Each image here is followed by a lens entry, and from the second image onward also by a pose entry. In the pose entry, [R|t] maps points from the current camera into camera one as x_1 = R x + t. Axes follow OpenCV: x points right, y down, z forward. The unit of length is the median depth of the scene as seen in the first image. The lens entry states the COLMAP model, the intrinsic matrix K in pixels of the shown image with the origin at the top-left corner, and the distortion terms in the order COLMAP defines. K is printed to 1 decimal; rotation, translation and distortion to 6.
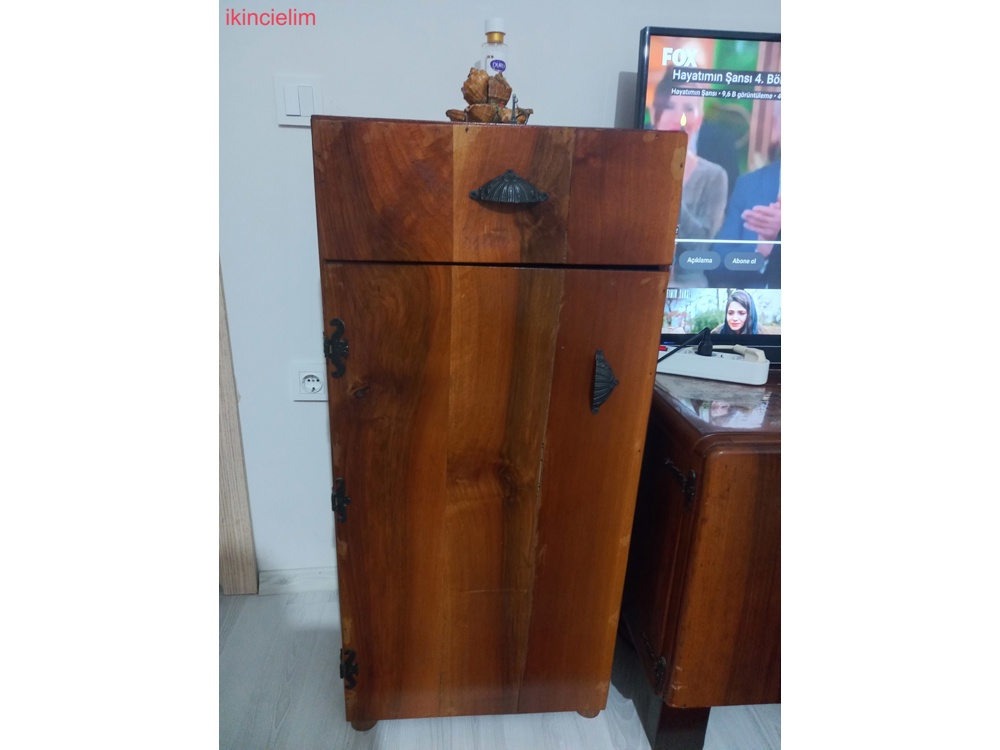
lens RADIAL K [[551.9, 0, 493.2], [0, 551.9, 379.3], [0, 0, 1]] dist [0.004258, -0.001552]
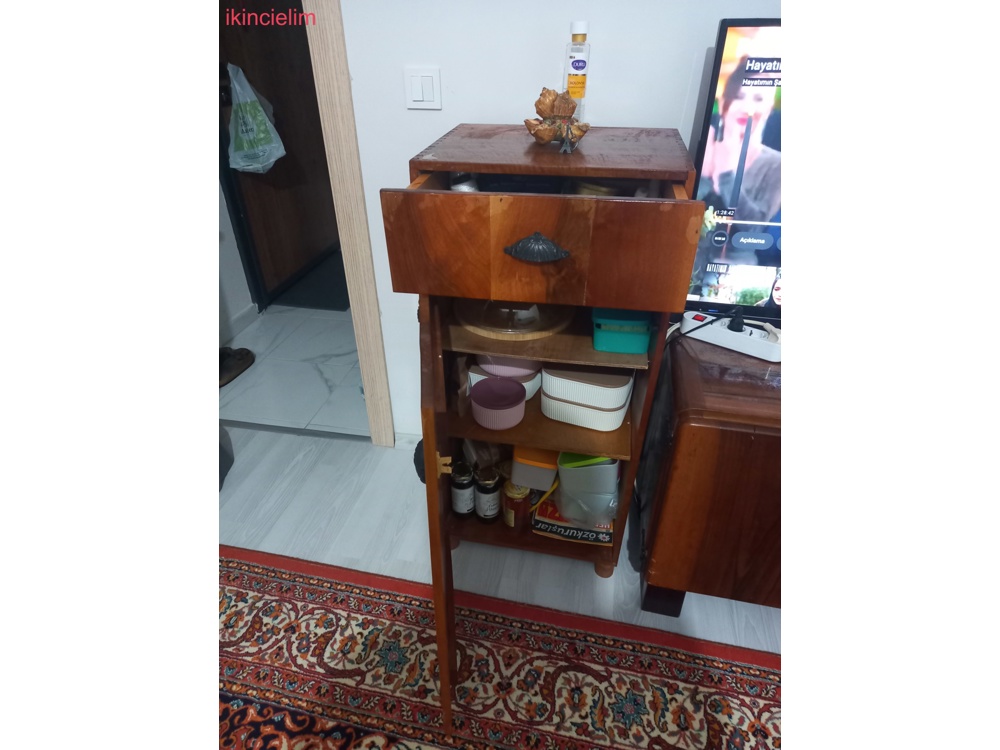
lens RADIAL K [[550.5, 0, 490.8], [0, 550.5, 377.6], [0, 0, 1]] dist [0.003669, 0.000346]
pose [[0.954376, 0.131483, -0.268102, 0.258431], [-0.061113, 0.964840, 0.255634, -0.252019], [0.292287, -0.227586, 0.928856, -0.305960]]
